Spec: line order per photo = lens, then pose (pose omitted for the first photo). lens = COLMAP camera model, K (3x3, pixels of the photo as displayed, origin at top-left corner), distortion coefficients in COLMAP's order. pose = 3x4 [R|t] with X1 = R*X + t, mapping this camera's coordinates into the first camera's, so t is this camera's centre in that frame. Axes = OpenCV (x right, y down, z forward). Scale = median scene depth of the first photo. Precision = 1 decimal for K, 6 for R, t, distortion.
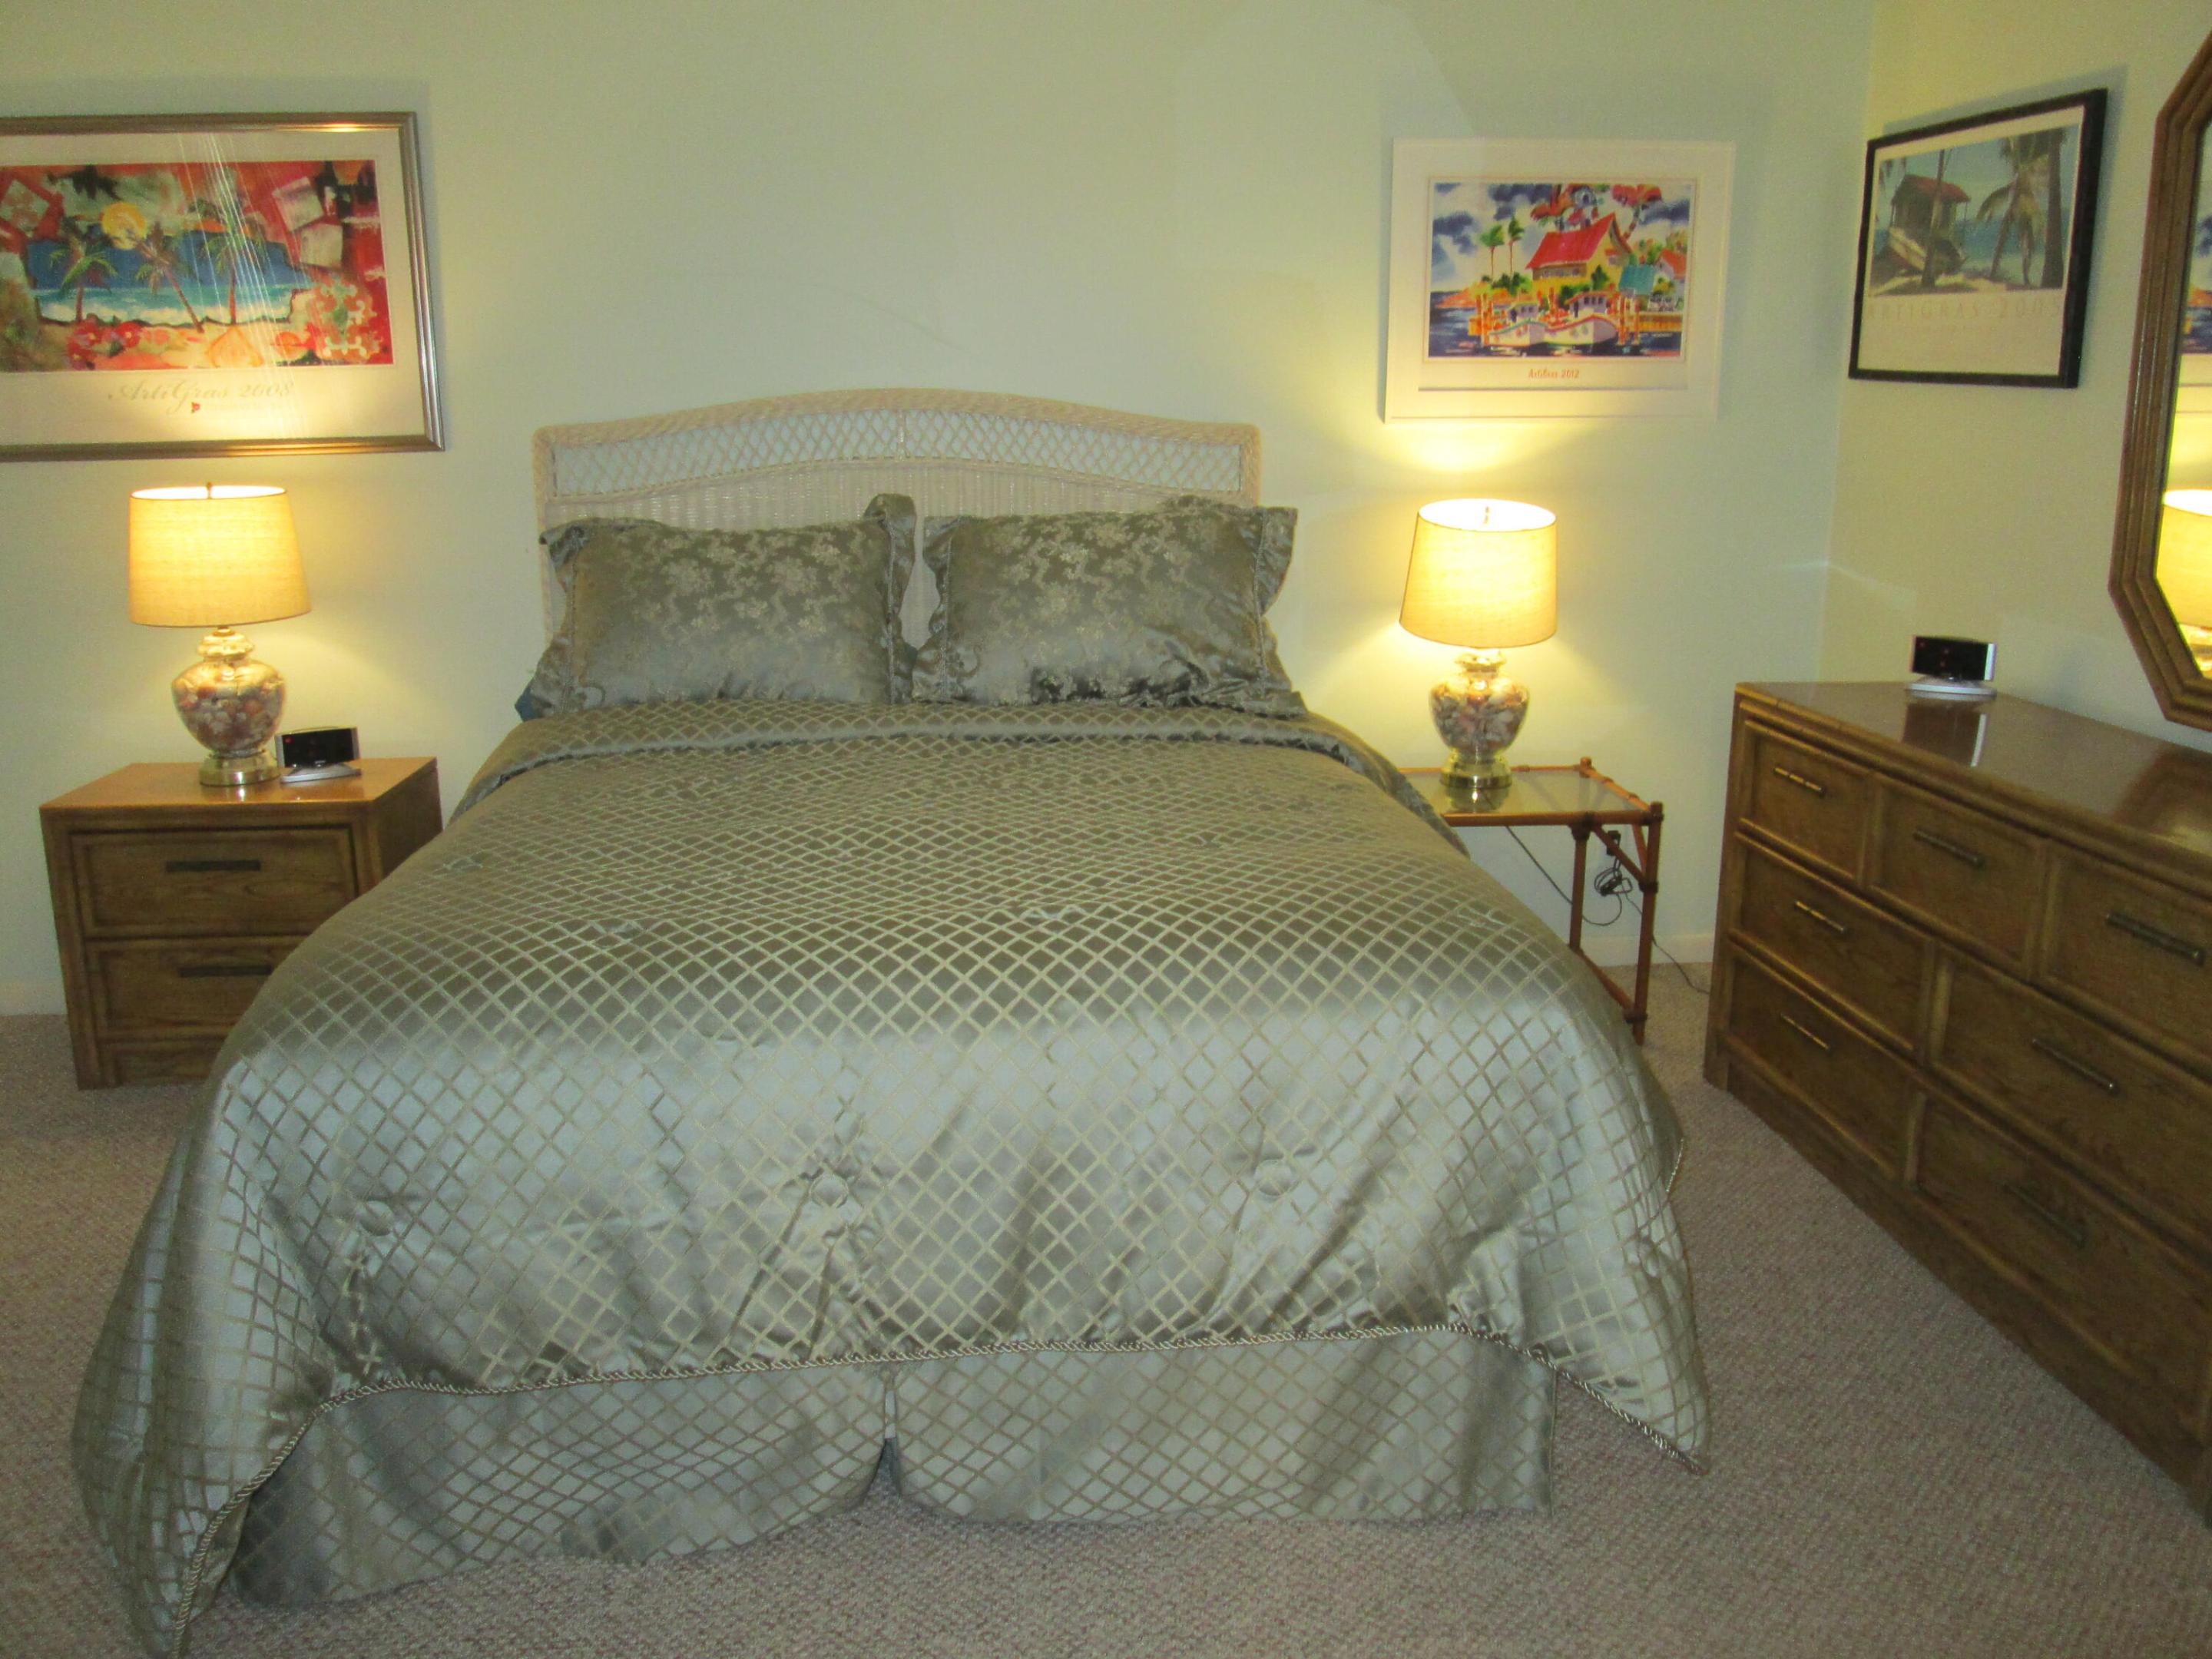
lens RADIAL K [[1848.4, 0, 1105.6], [0, 1848.4, 825.7], [0, 0, 1]] dist [-0.064046, 0.042113]
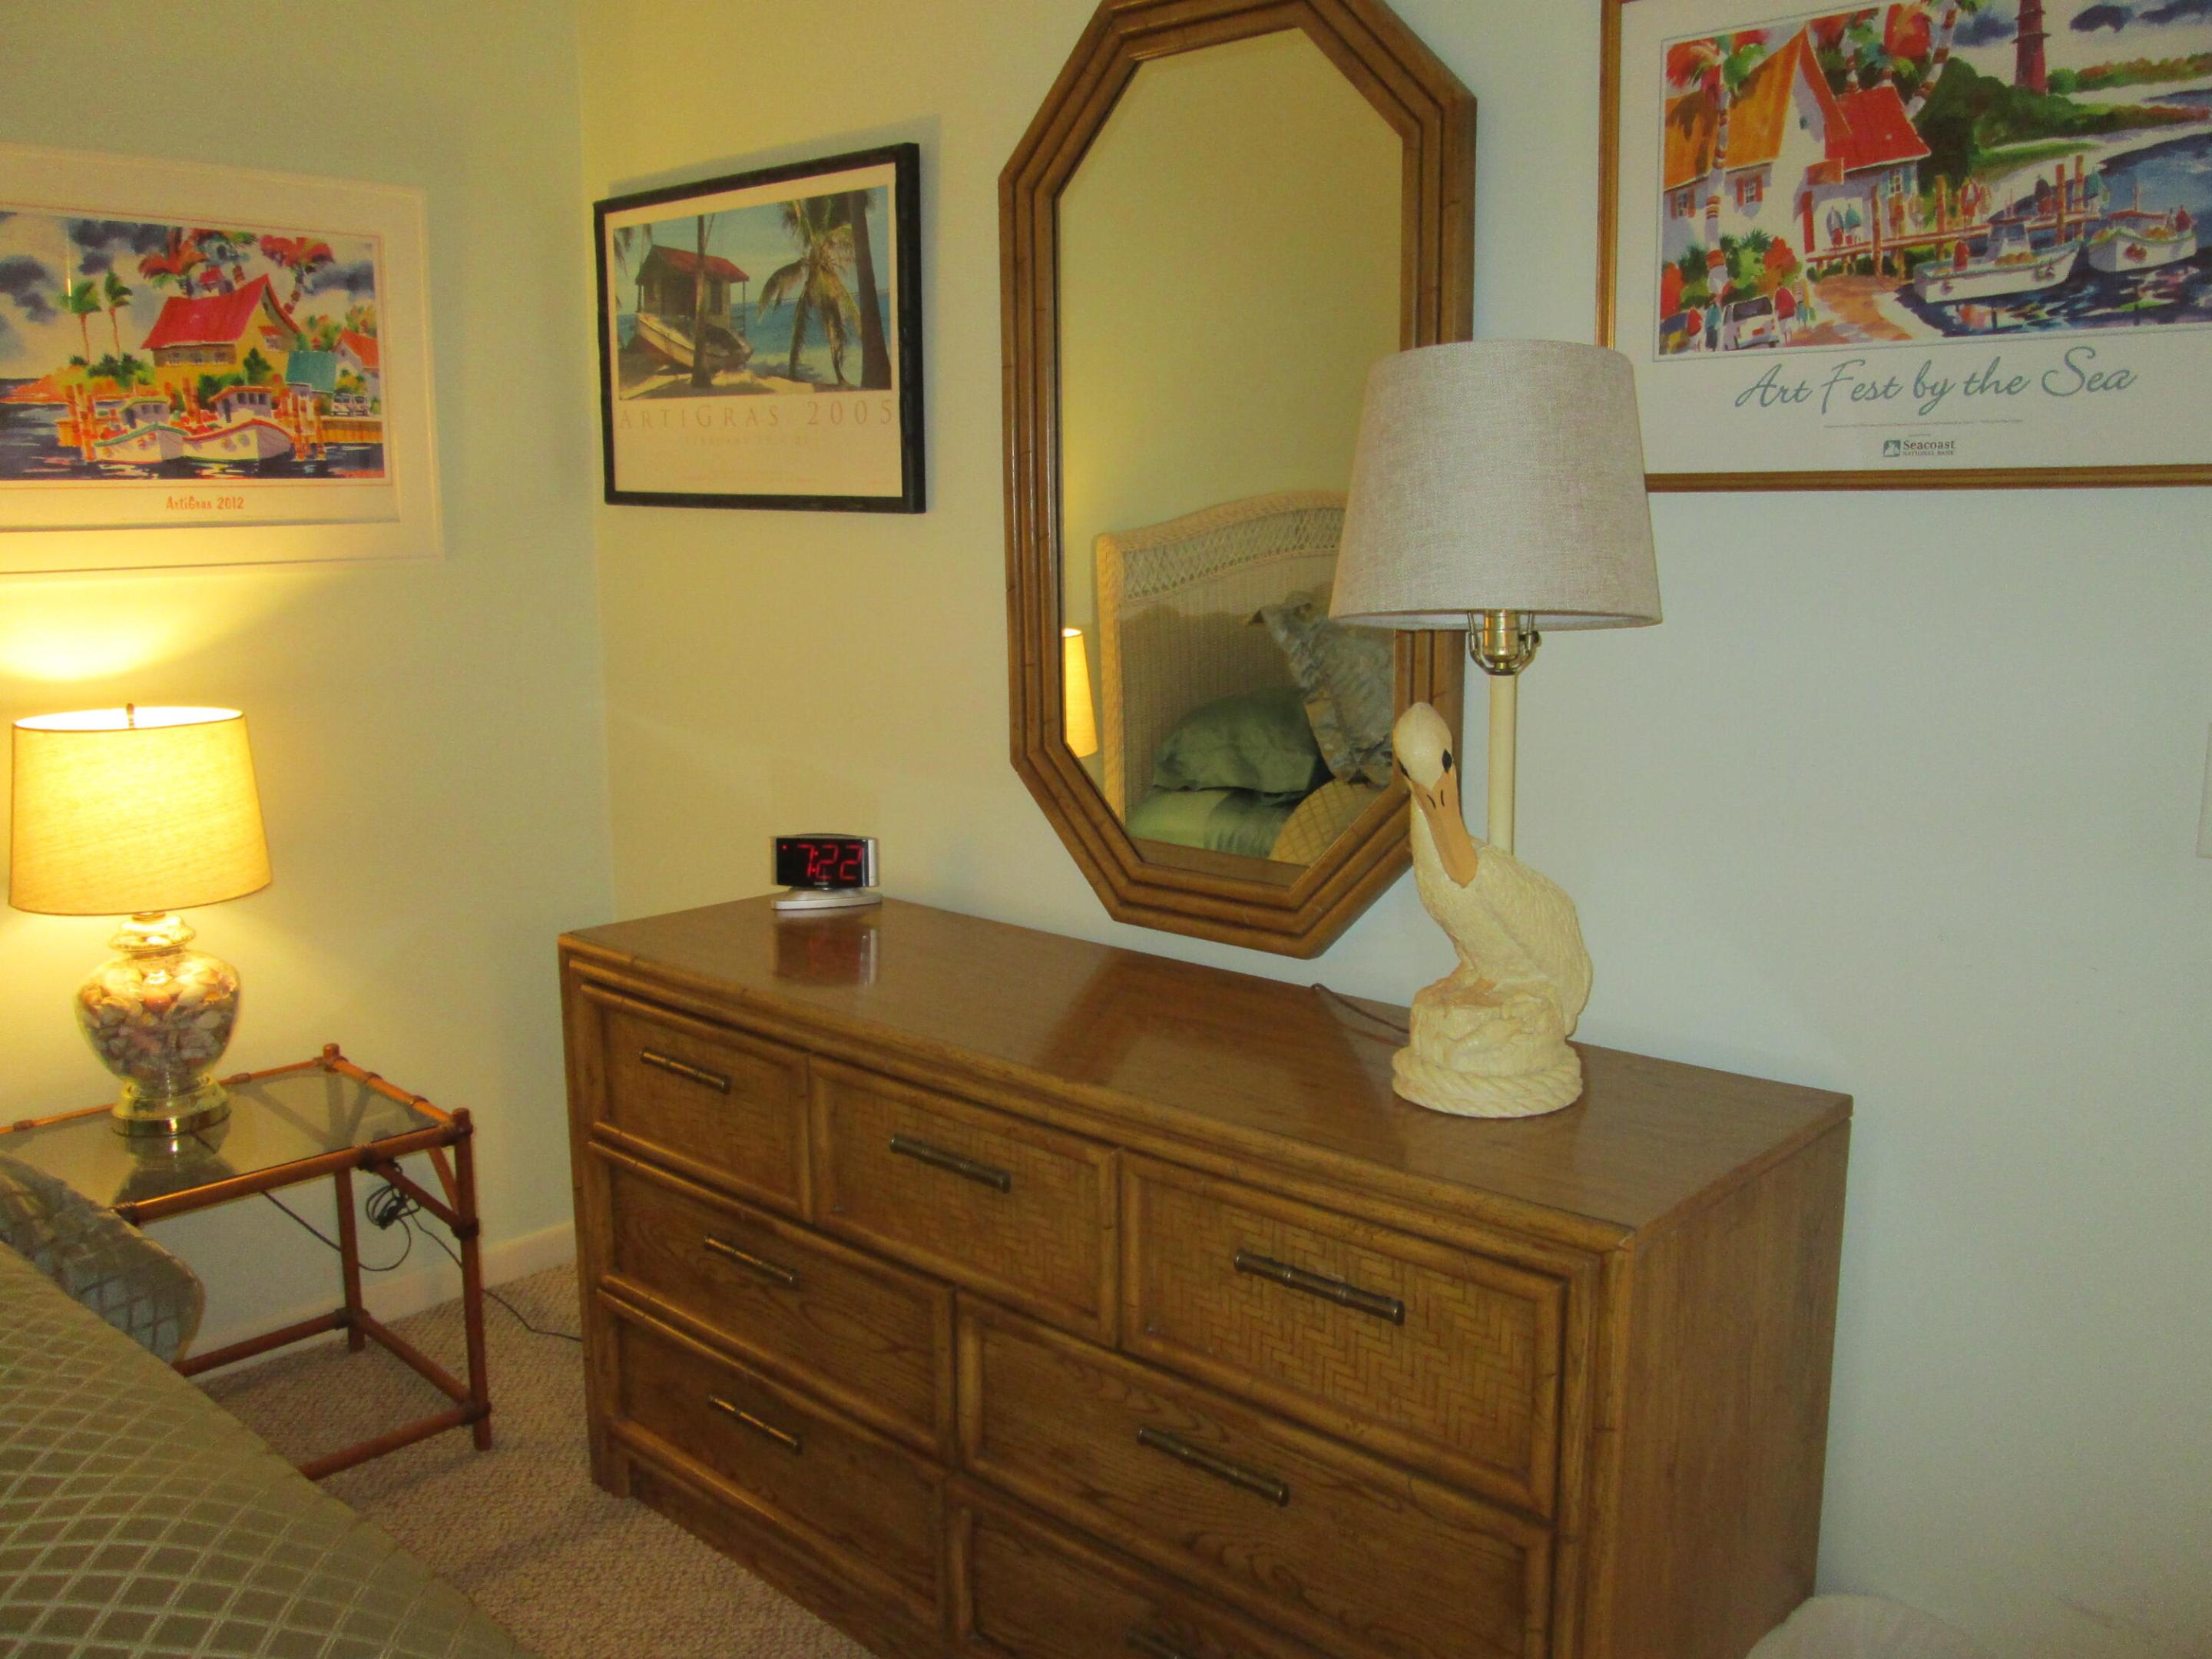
lens RADIAL K [[1848.4, 0, 1098.7], [0, 1848.4, 835.2], [0, 0, 1]] dist [-0.064046, 0.042113]
pose [[0.752937, -0.117197, 0.647573, 0.046108], [0.155840, 0.987779, -0.002429, -0.079550], [-0.639375, 0.102747, 0.761999, 0.318884]]
